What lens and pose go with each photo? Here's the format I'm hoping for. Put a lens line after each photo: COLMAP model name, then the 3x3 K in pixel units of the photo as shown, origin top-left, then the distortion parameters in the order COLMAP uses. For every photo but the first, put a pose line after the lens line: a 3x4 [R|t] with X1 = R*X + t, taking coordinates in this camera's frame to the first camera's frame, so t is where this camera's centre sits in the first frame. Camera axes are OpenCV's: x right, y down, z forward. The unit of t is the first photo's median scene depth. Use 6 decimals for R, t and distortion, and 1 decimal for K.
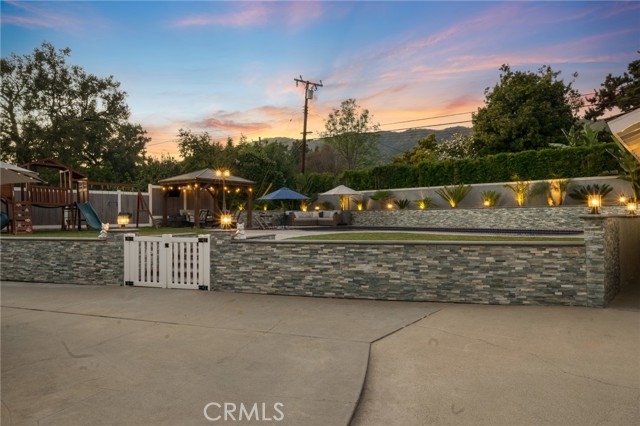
lens RADIAL K [[399.3, 0, 320.3], [0, 399.3, 213.3], [0, 0, 1]] dist [0.000872, -0.003014]
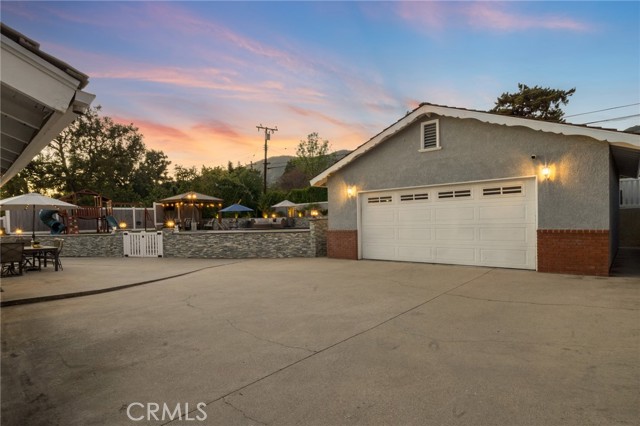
lens RADIAL K [[333.1, 0, 318.2], [0, 333.1, 228.3], [0, 0, 1]] dist [-0.006396, -0.000964]
pose [[0.999842, -0.017723, -0.001095, 0.183207], [0.017747, 0.999456, 0.027791, 0.001786], [0.000602, -0.027806, 0.999613, -0.251497]]
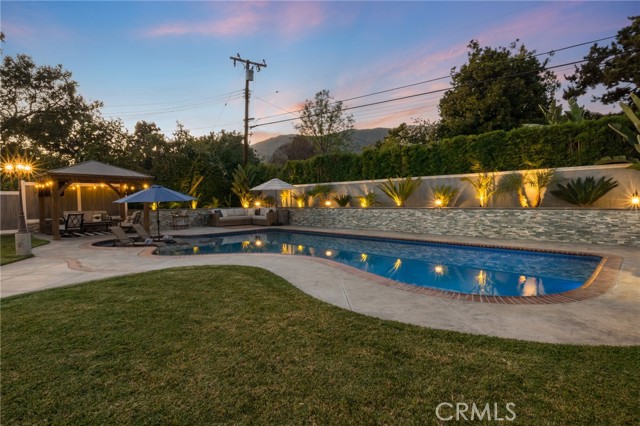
lens RADIAL K [[333.1, 0, 319.4], [0, 333.1, 212.6], [0, 0, 1]] dist [-0.006396, -0.000964]
pose [[0.999752, -0.007553, -0.020965, 0.171975], [0.008479, 0.998975, 0.044464, -0.029830], [0.020608, -0.044631, 0.998791, 0.306834]]
